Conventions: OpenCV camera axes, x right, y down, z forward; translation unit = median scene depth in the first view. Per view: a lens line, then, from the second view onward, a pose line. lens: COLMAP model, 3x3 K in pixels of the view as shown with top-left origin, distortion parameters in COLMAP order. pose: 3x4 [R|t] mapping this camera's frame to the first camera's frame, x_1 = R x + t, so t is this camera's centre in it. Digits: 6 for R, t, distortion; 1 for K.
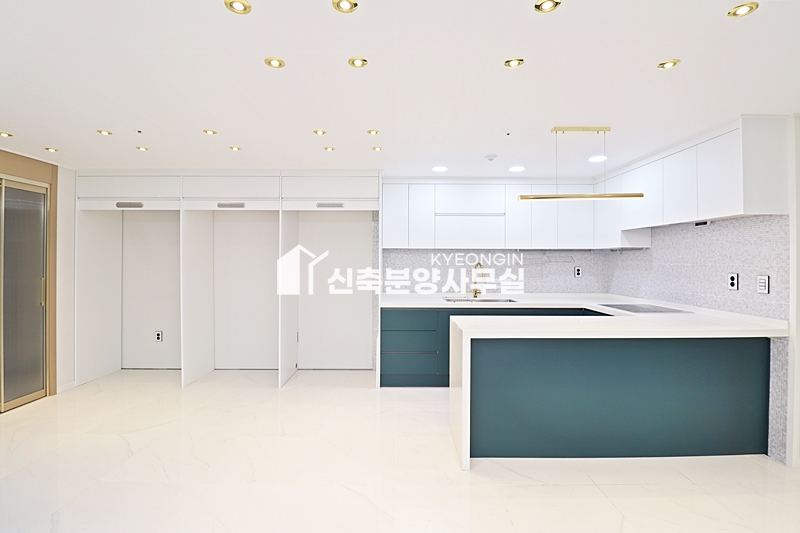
lens RADIAL K [[370.0, 0, 398.5], [0, 370.0, 261.4], [0, 0, 1]] dist [-0.002868, -0.011417]
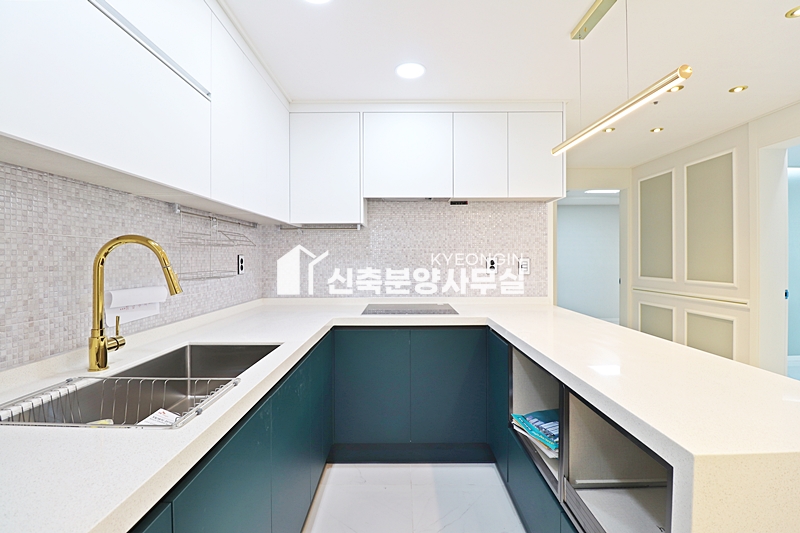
lens RADIAL K [[370.0, 0, 398.7], [0, 370.0, 260.2], [0, 0, 1]] dist [-0.002868, -0.011417]
pose [[0.001761, -0.010894, 0.999939, -0.062781], [0.004846, 0.999929, 0.010885, 0.022093], [-0.999987, 0.004827, 0.001813, 0.976999]]
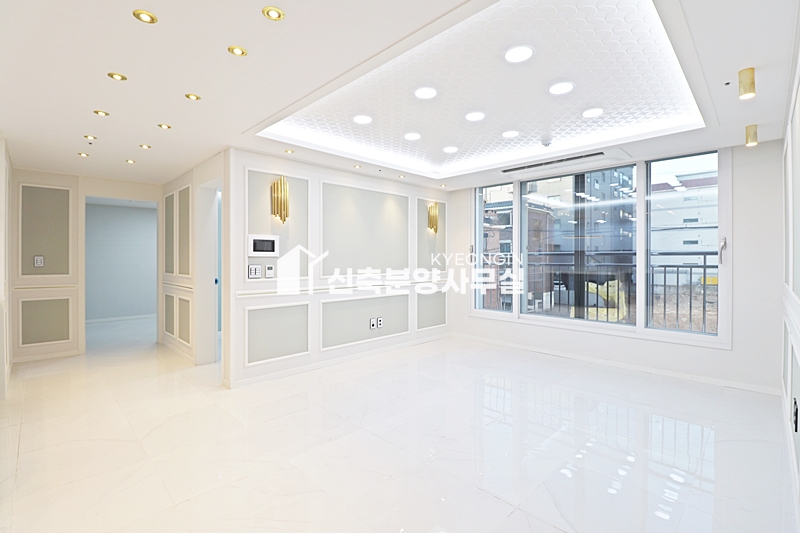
lens RADIAL K [[370.0, 0, 401.4], [0, 370.0, 259.7], [0, 0, 1]] dist [-0.002868, -0.011417]
pose [[-0.709401, -0.009756, 0.704738, -0.593720], [-0.003986, 0.999944, 0.009830, 0.020327], [-0.704794, 0.004164, -0.709400, 0.597797]]
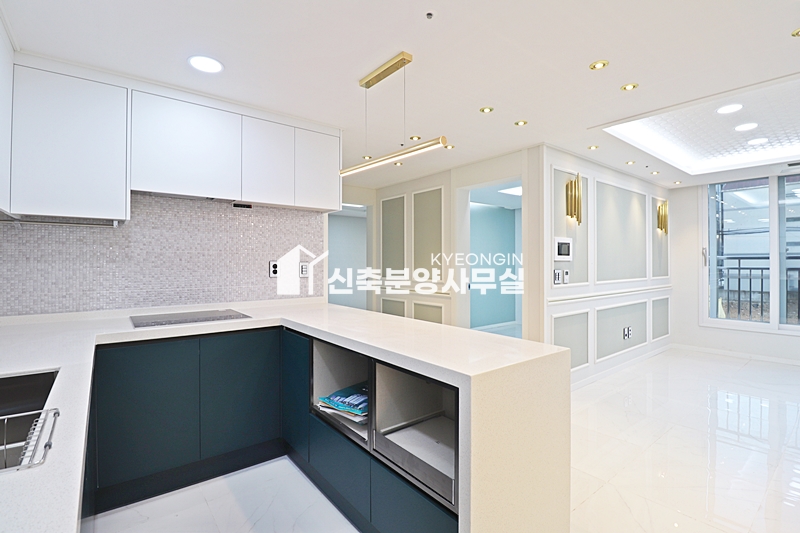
lens RADIAL K [[370.0, 0, 400.6], [0, 370.0, 259.0], [0, 0, 1]] dist [-0.002868, -0.011417]
pose [[-0.618173, 0.000599, 0.786042, -0.091185], [-0.001913, 0.999996, -0.002266, 0.022160], [-0.786039, -0.002905, -0.618169, 1.066207]]
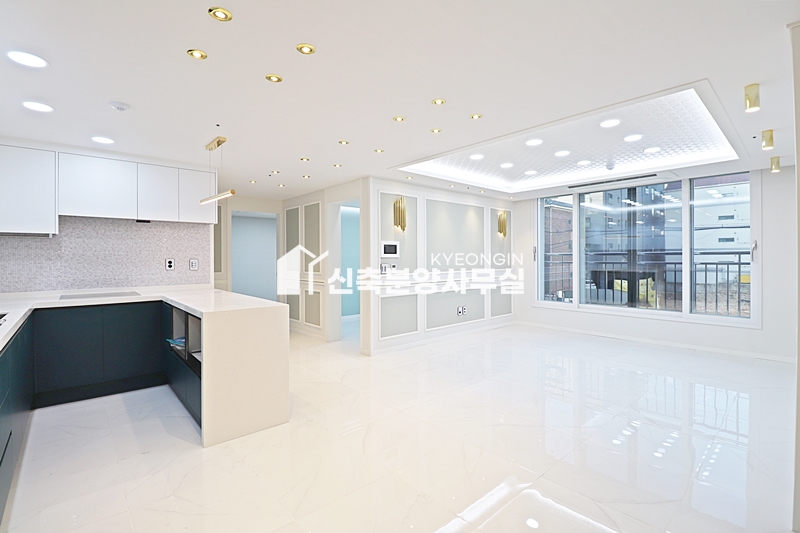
lens RADIAL K [[370.0, 0, 401.2], [0, 370.0, 260.2], [0, 0, 1]] dist [-0.002868, -0.011417]
pose [[-0.666892, -0.008052, 0.745111, -0.637935], [0.001587, 0.999924, 0.012226, 0.016546], [-0.745152, 0.009336, -0.666829, 1.014645]]
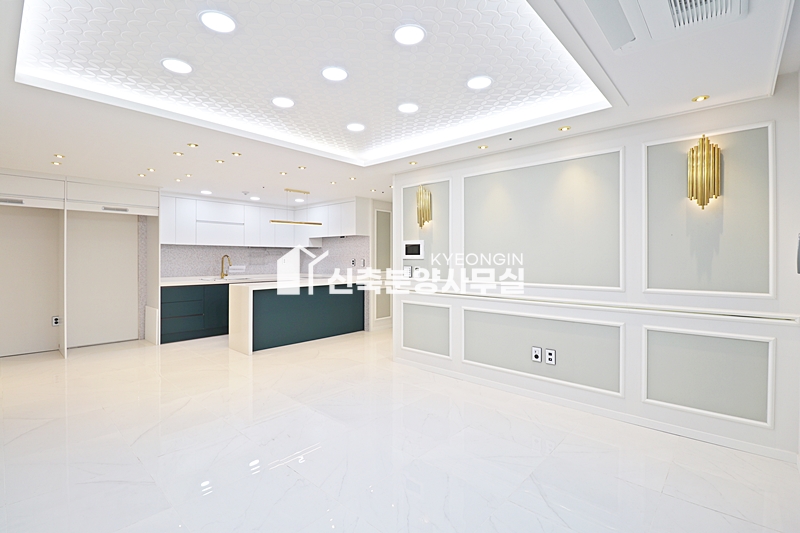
lens RADIAL K [[370.0, 0, 385.9], [0, 370.0, 259.8], [0, 0, 1]] dist [-0.002868, -0.011417]
pose [[0.691384, -0.004540, 0.722473, -0.520803], [0.001436, 0.999987, 0.004910, 0.020097], [-0.722486, -0.002357, 0.691382, -0.627706]]
